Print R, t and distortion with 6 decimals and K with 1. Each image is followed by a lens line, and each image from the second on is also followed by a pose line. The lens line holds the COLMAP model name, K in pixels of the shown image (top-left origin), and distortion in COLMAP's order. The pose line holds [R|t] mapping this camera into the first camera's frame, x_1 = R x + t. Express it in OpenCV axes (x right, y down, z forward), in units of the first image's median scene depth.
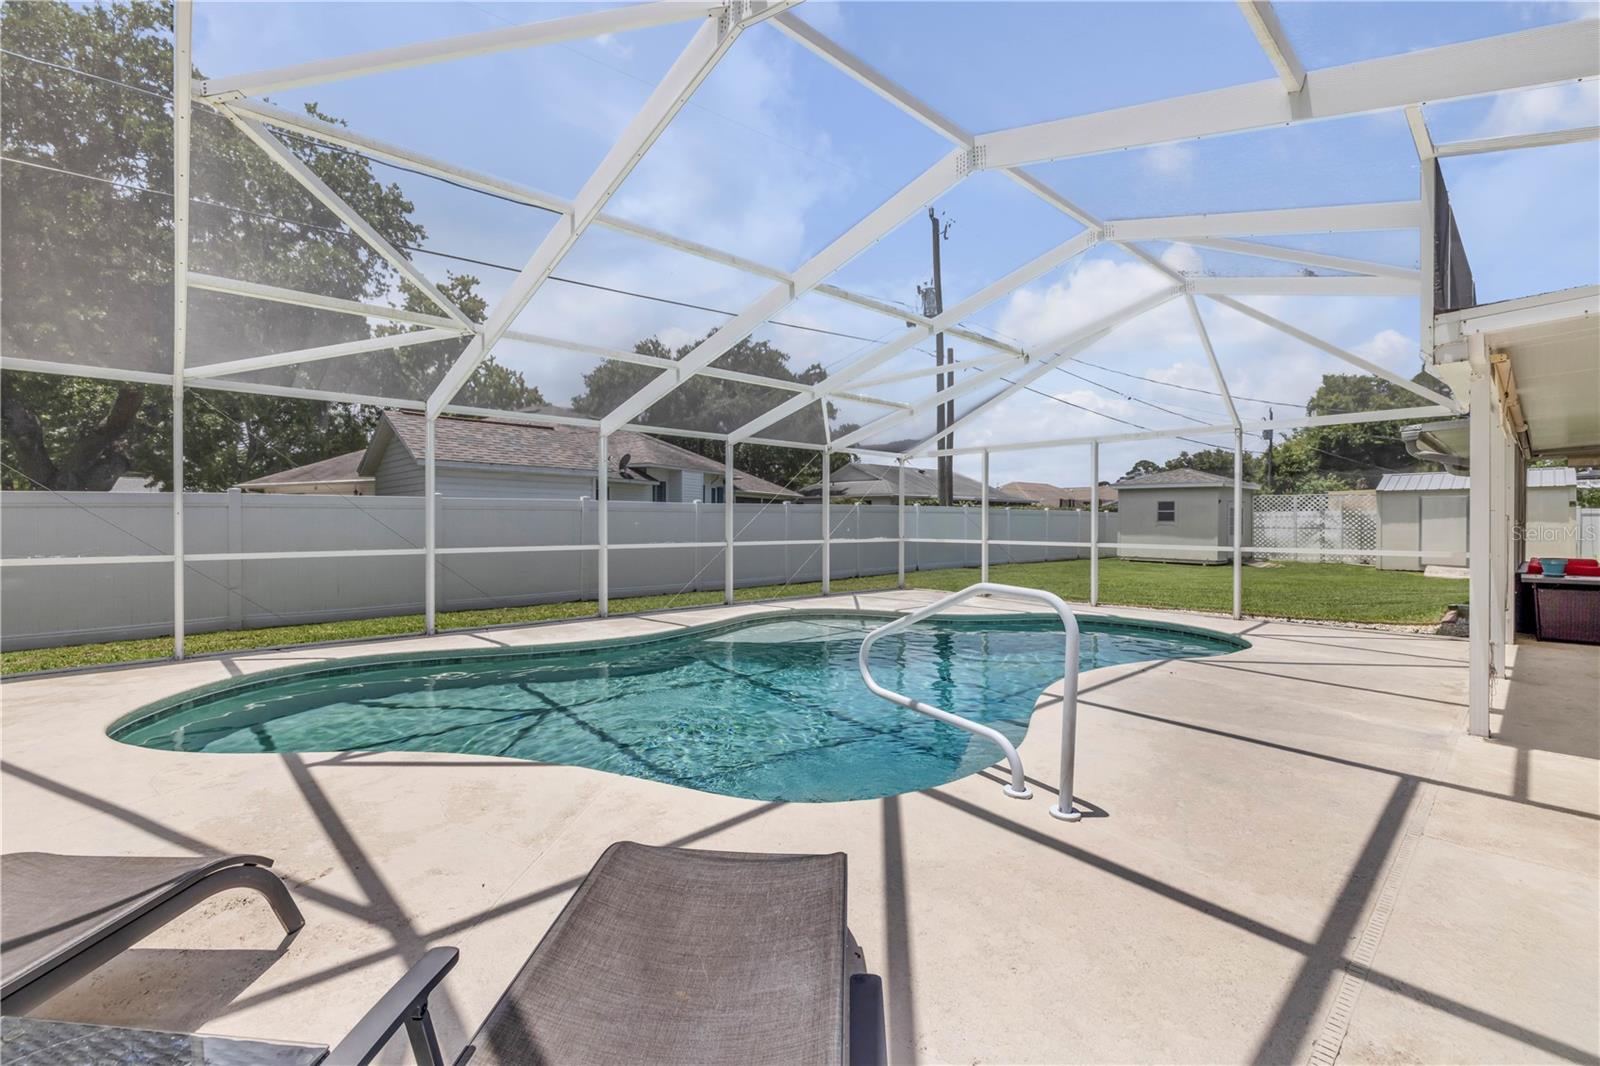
lens RADIAL K [[676.5, 0, 800.9], [0, 676.5, 516.5], [0, 0, 1]] dist [0.000384, -0.000169]
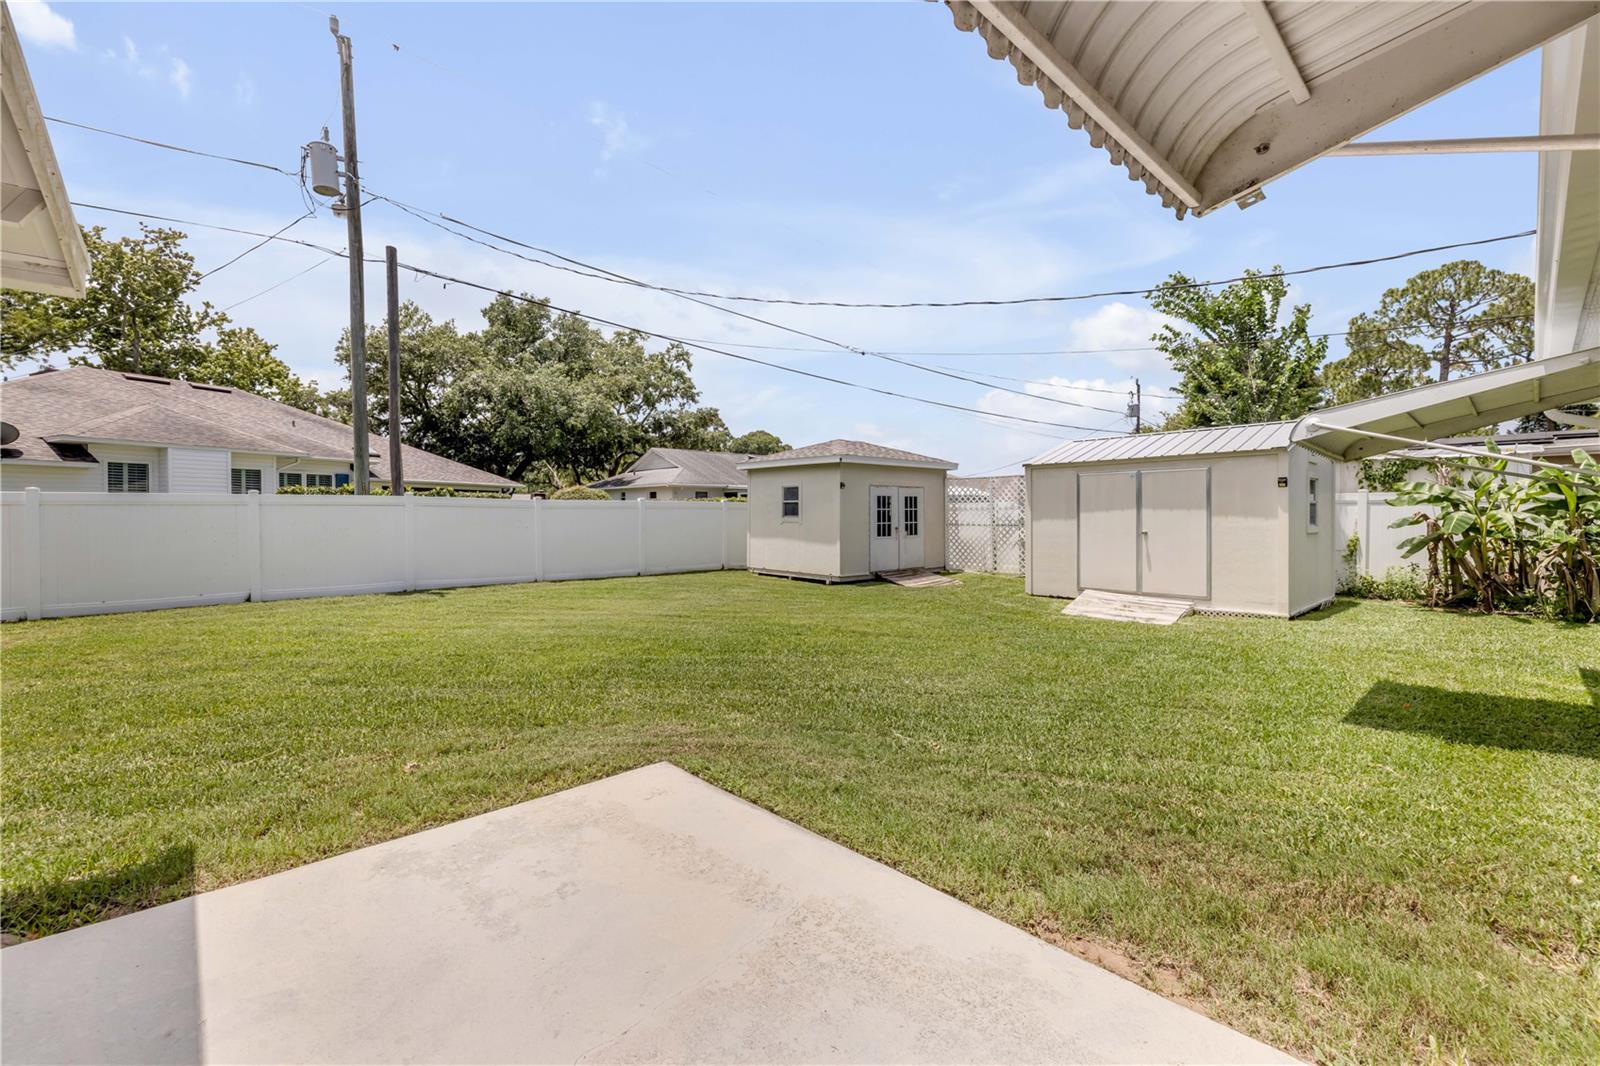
lens RADIAL K [[664.9, 0, 793.8], [0, 664.9, 525.7], [0, 0, 1]] dist [-0.008485, -0.000213]
pose [[0.999964, -0.005658, -0.006399, 0.552457], [0.005802, 0.999725, 0.022734, 0.001533], [0.006268, -0.022770, 0.999721, 0.342312]]
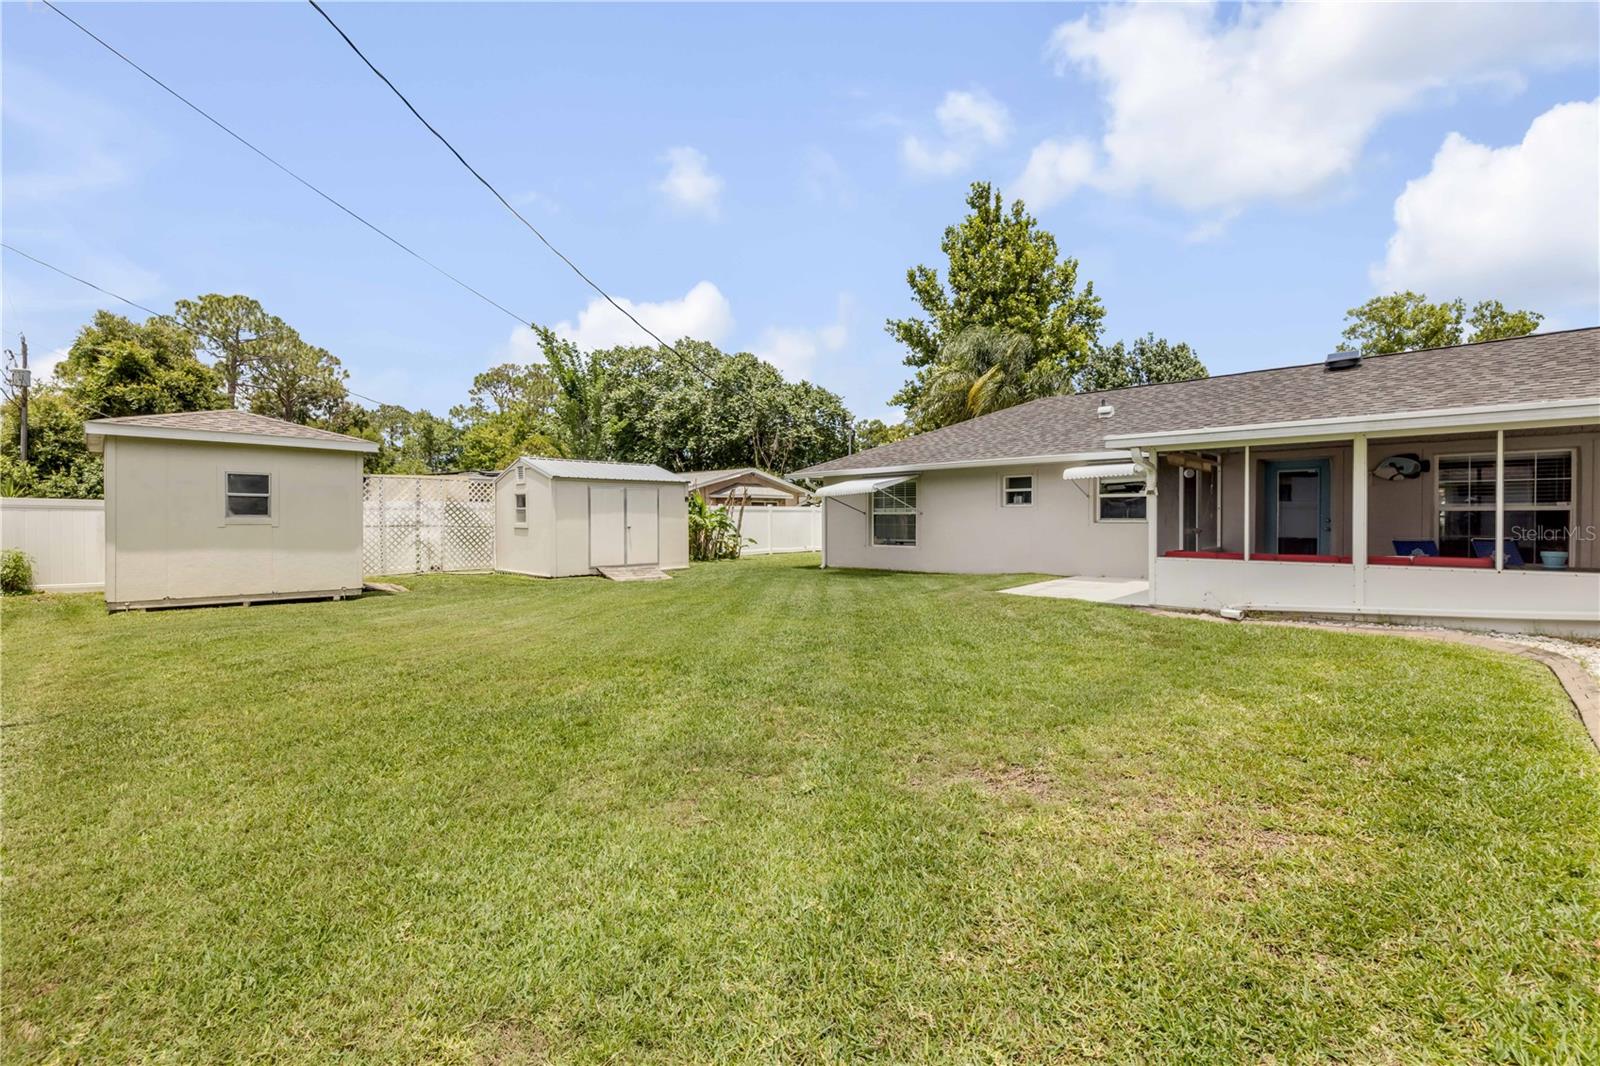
lens RADIAL K [[676.5, 0, 800.9], [0, 676.5, 516.5], [0, 0, 1]] dist [0.000384, -0.000169]
pose [[-0.058034, -0.001042, 0.998314, 0.044482], [-0.005557, 0.999984, 0.000721, 0.005206], [-0.998299, -0.005506, -0.058039, 0.648571]]
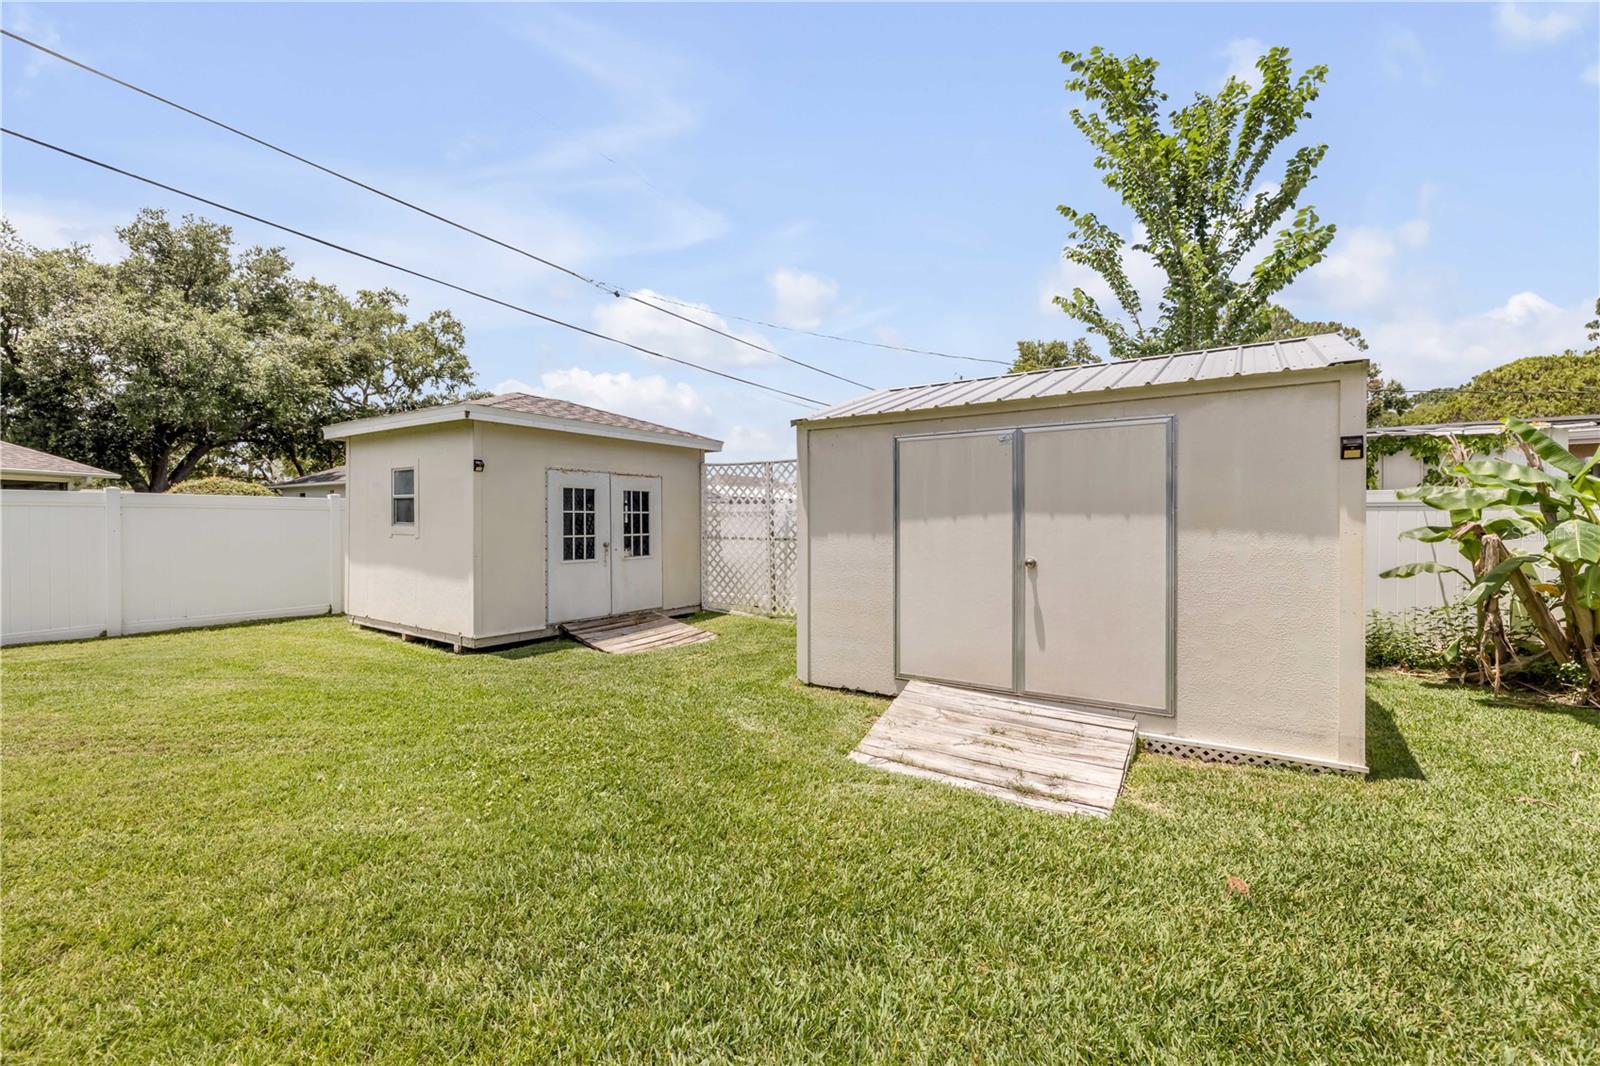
lens RADIAL K [[664.9, 0, 793.8], [0, 664.9, 525.7], [0, 0, 1]] dist [-0.008485, -0.000213]
pose [[0.971543, -0.001633, 0.236857, 0.666329], [-0.001333, 0.999923, 0.012364, 0.003778], [-0.236858, -0.012328, 0.971466, 0.608605]]
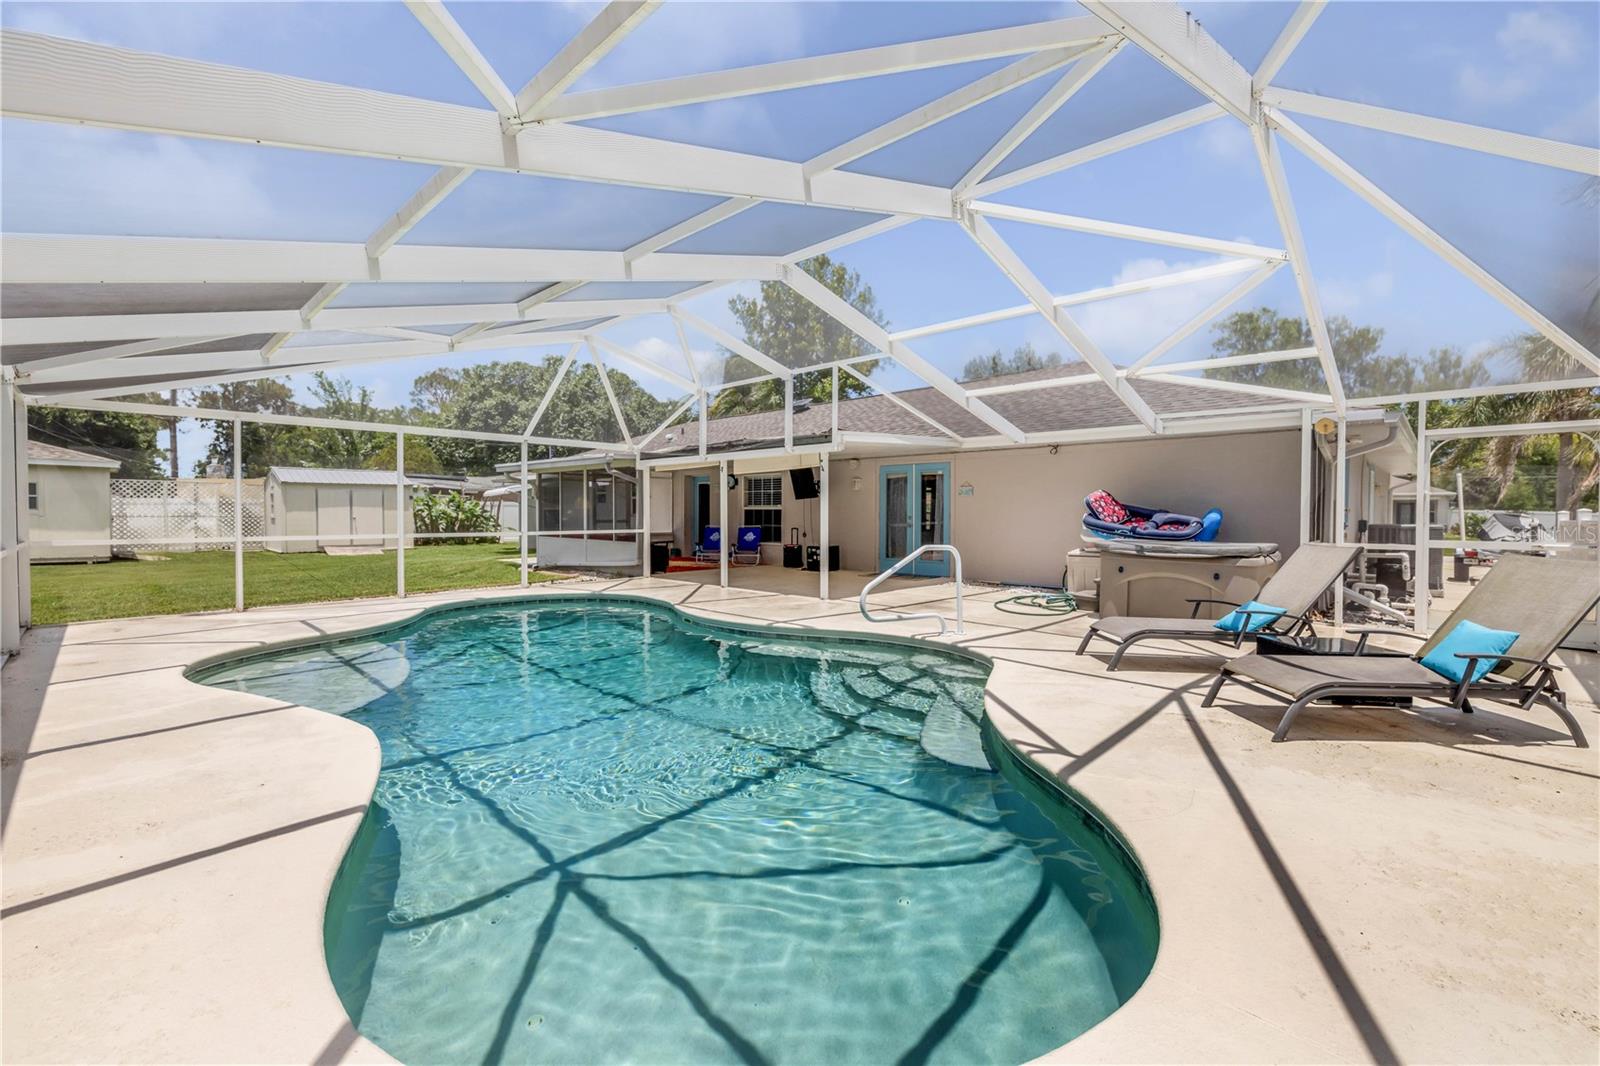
lens RADIAL K [[664.9, 0, 793.8], [0, 664.9, 525.7], [0, 0, 1]] dist [-0.008485, -0.000213]
pose [[-0.062273, -0.024501, 0.997758, -0.231703], [-0.010145, 0.999663, 0.023914, -0.000377], [-0.998008, -0.008633, -0.062500, 0.204090]]
